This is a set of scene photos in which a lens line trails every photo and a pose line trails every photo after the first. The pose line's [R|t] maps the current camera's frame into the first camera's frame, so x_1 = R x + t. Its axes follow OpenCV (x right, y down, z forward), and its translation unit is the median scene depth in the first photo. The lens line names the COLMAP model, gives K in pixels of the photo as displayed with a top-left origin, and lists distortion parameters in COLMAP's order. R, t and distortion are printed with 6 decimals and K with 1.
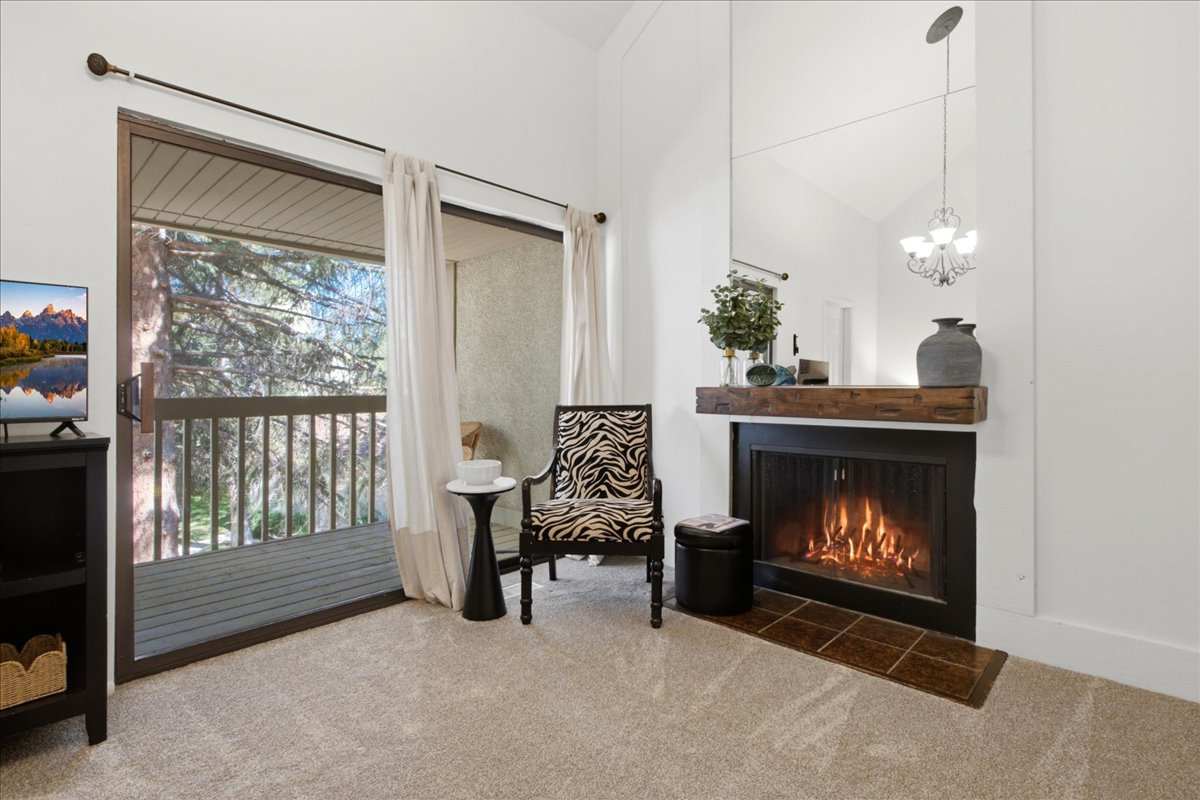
lens RADIAL K [[583.8, 0, 597.2], [0, 583.8, 392.4], [0, 0, 1]] dist [-0.001063, 0.000120]
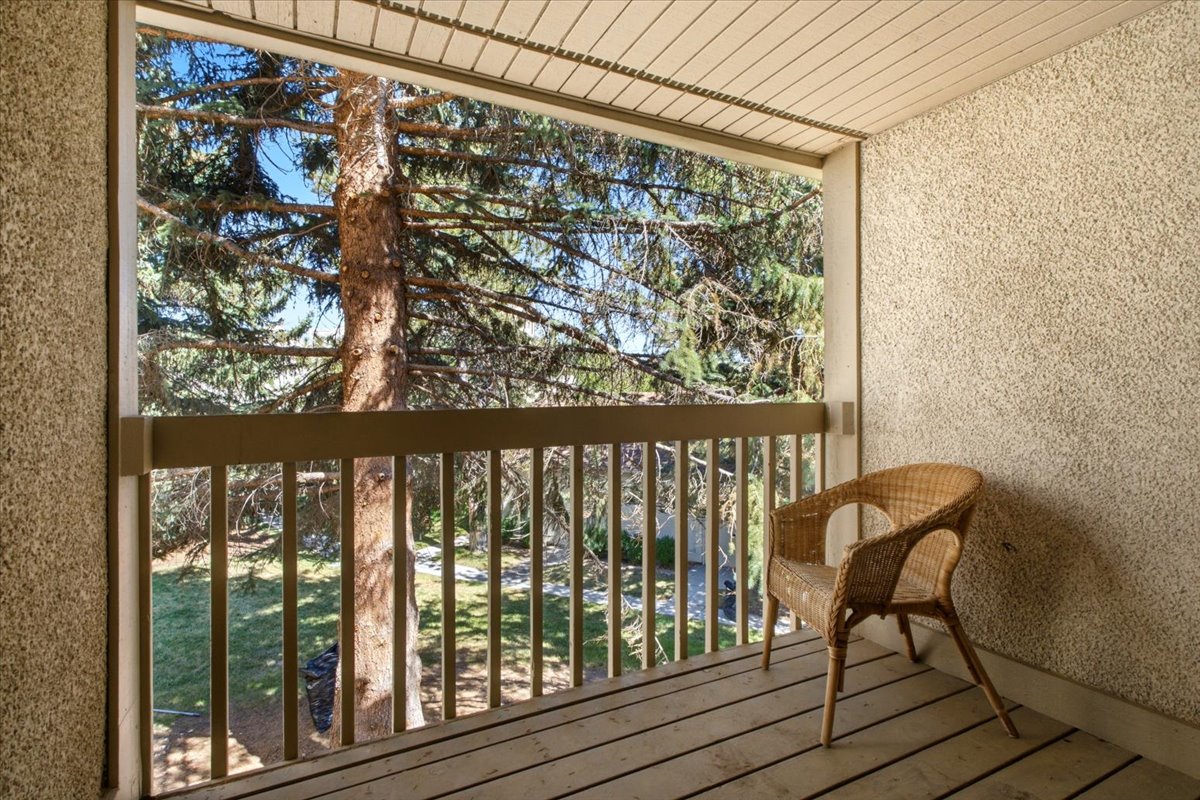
lens RADIAL K [[583.8, 0, 601.3], [0, 583.8, 400.8], [0, 0, 1]] dist [-0.001063, 0.000120]
pose [[0.943839, -0.006384, -0.330344, -0.221176], [0.009369, 0.999928, 0.007444, -0.002551], [0.330273, -0.010121, 0.943831, 0.343468]]
